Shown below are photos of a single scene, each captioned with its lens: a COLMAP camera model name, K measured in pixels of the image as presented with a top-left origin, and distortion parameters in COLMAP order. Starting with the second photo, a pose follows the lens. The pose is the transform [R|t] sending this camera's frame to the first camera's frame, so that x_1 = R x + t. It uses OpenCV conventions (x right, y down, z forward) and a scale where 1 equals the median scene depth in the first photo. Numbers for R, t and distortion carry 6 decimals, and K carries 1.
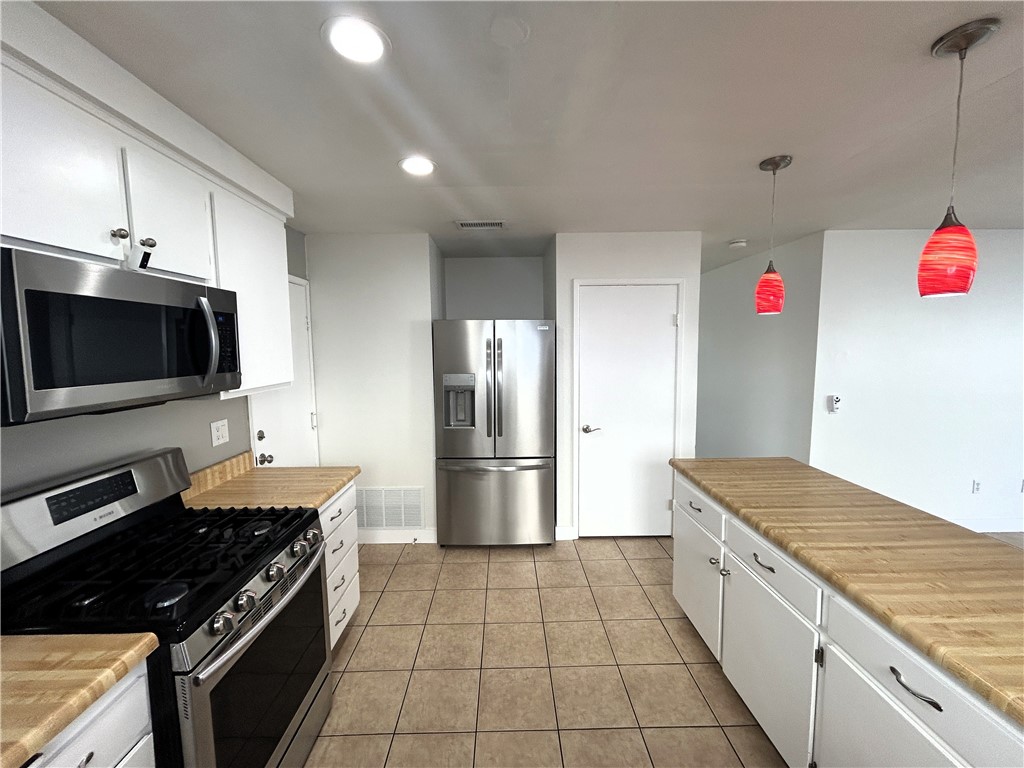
lens RADIAL K [[416.2, 0, 512.1], [0, 416.2, 383.9], [0, 0, 1]] dist [0.000576, 0.000762]
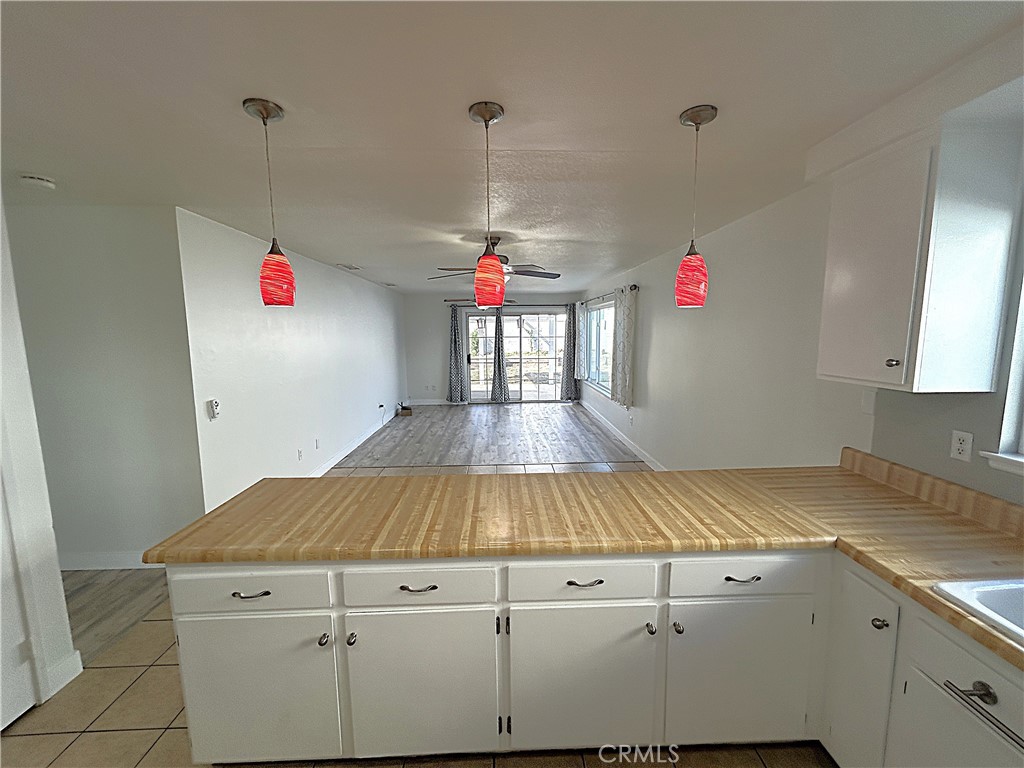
lens RADIAL K [[416.2, 0, 507.3], [0, 416.2, 383.5], [0, 0, 1]] dist [0.000576, 0.000762]
pose [[-0.012312, -0.116342, 0.993133, -0.244560], [0.103970, 0.987676, 0.116991, -0.094555], [-0.994504, 0.104696, -0.000064, 0.765809]]
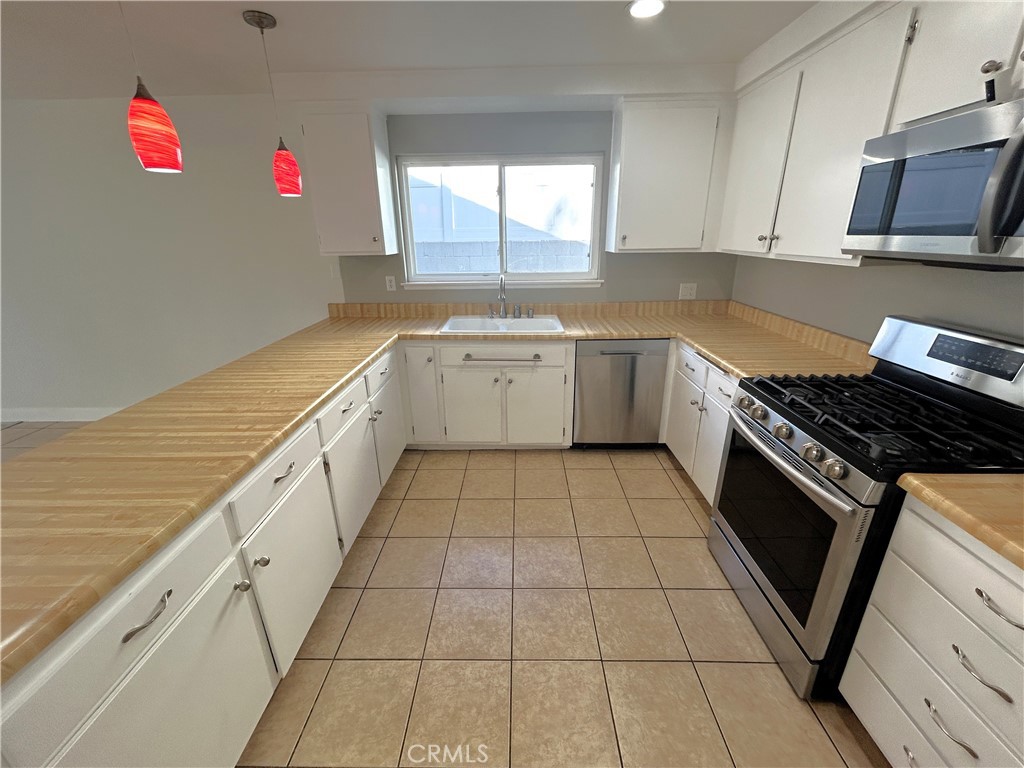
lens RADIAL K [[416.2, 0, 513.2], [0, 416.2, 383.3], [0, 0, 1]] dist [0.000576, 0.000762]
pose [[-0.999236, 0.012301, 0.037105, 0.073008], [0.026899, 0.905101, 0.424346, -0.116378], [-0.028364, 0.425020, -0.904740, 1.728868]]
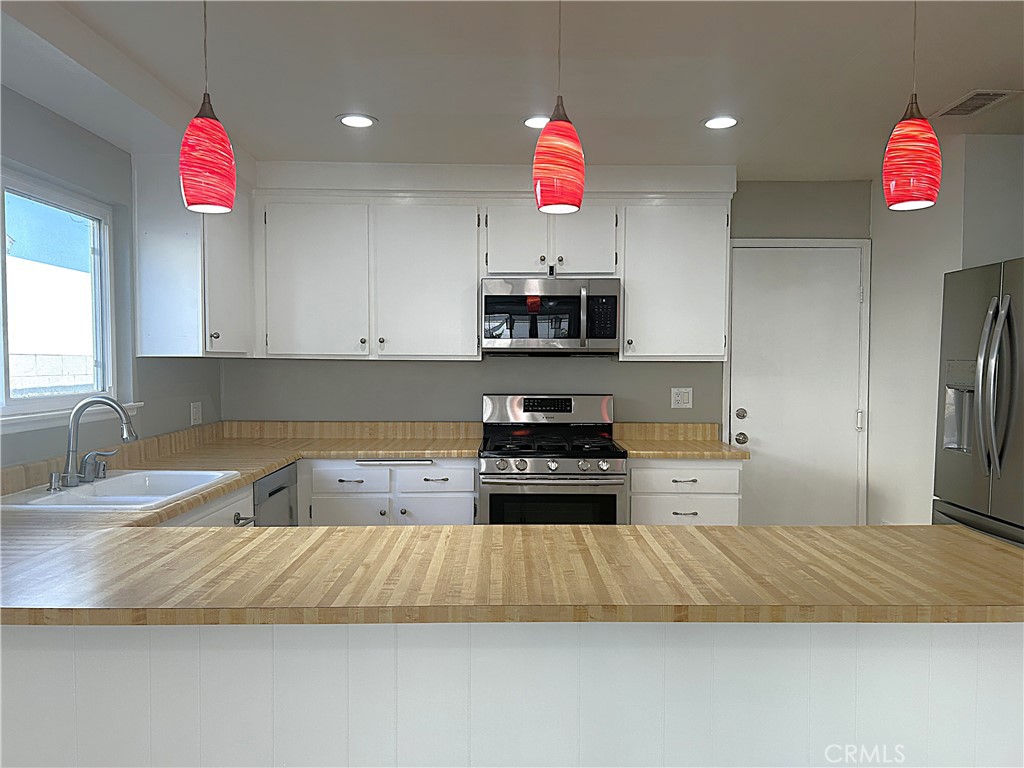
lens RADIAL K [[772.4, 0, 516.3], [0, 772.4, 383.1], [0, 0, 1]] dist [0.051015, -0.016128]
pose [[-0.003963, 0.039310, -0.999219, 1.982515], [-0.095656, 0.994630, 0.039509, 0.048739], [0.995407, 0.095738, -0.000182, 0.750402]]
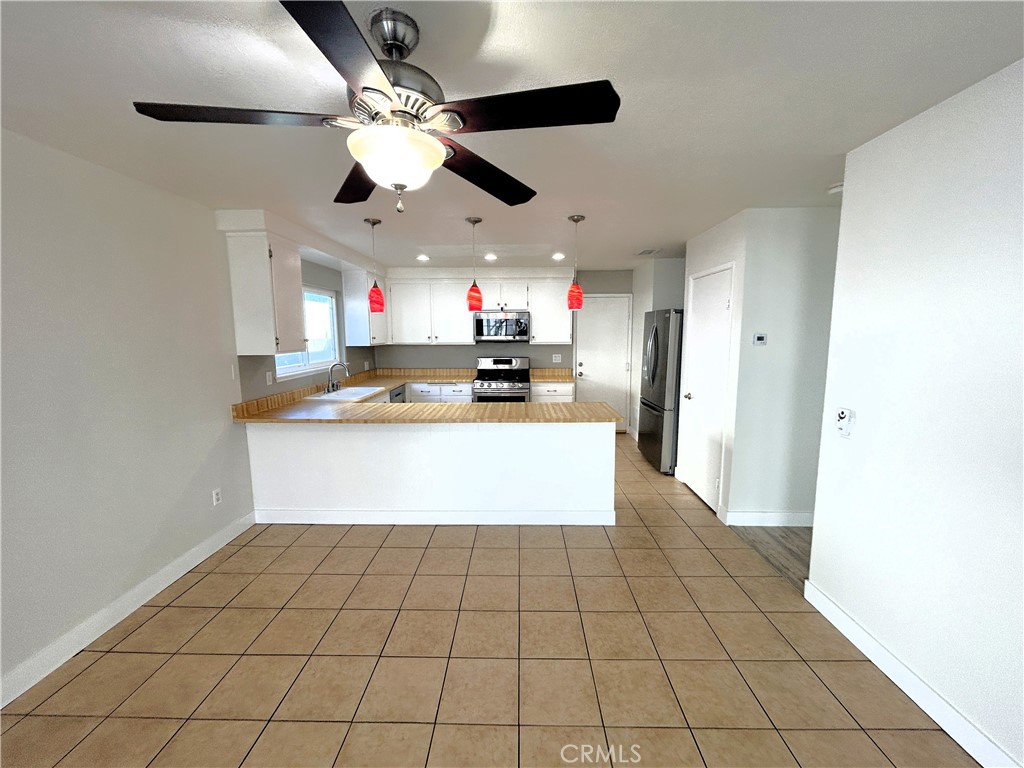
lens RADIAL K [[416.2, 0, 514.2], [0, 416.2, 383.9], [0, 0, 1]] dist [0.000576, 0.000762]
pose [[-0.027893, 0.136337, -0.990270, 3.017498], [-0.086726, 0.986590, 0.138273, -0.112045], [0.995842, 0.089739, -0.015695, 1.060135]]
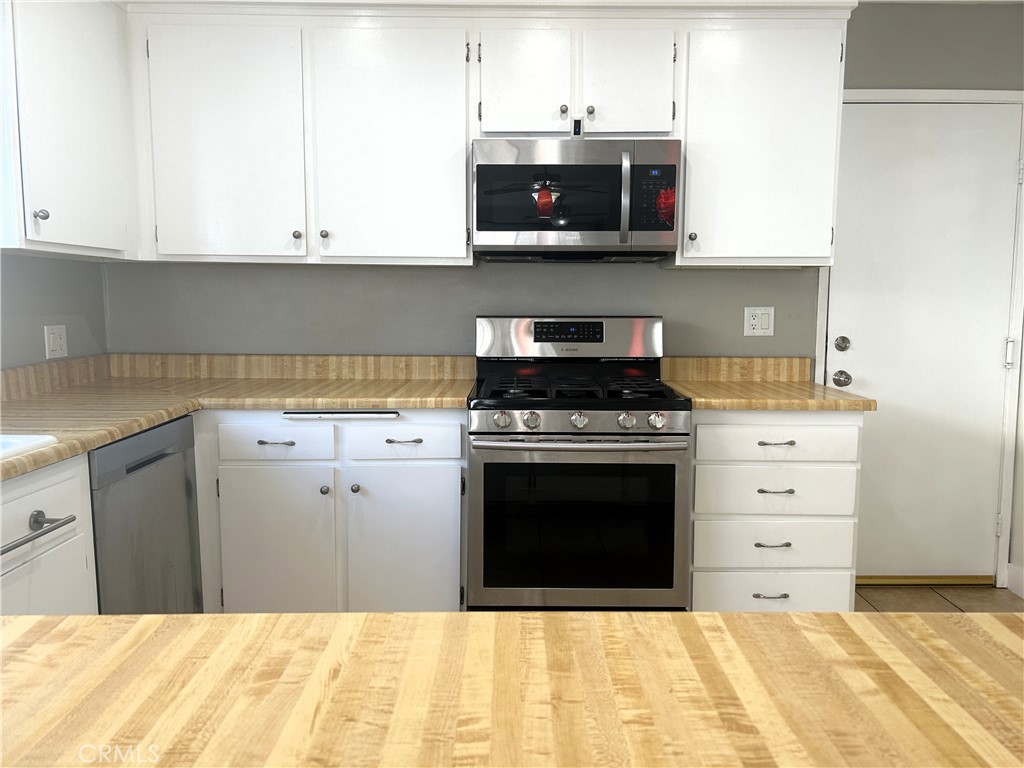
lens RADIAL K [[772.4, 0, 517.8], [0, 772.4, 381.9], [0, 0, 1]] dist [0.051015, -0.016128]
pose [[-0.009083, 0.118891, -0.992866, 1.127227], [-0.095912, 0.988225, 0.119213, 0.135140], [0.995348, 0.096311, 0.002427, 0.749659]]
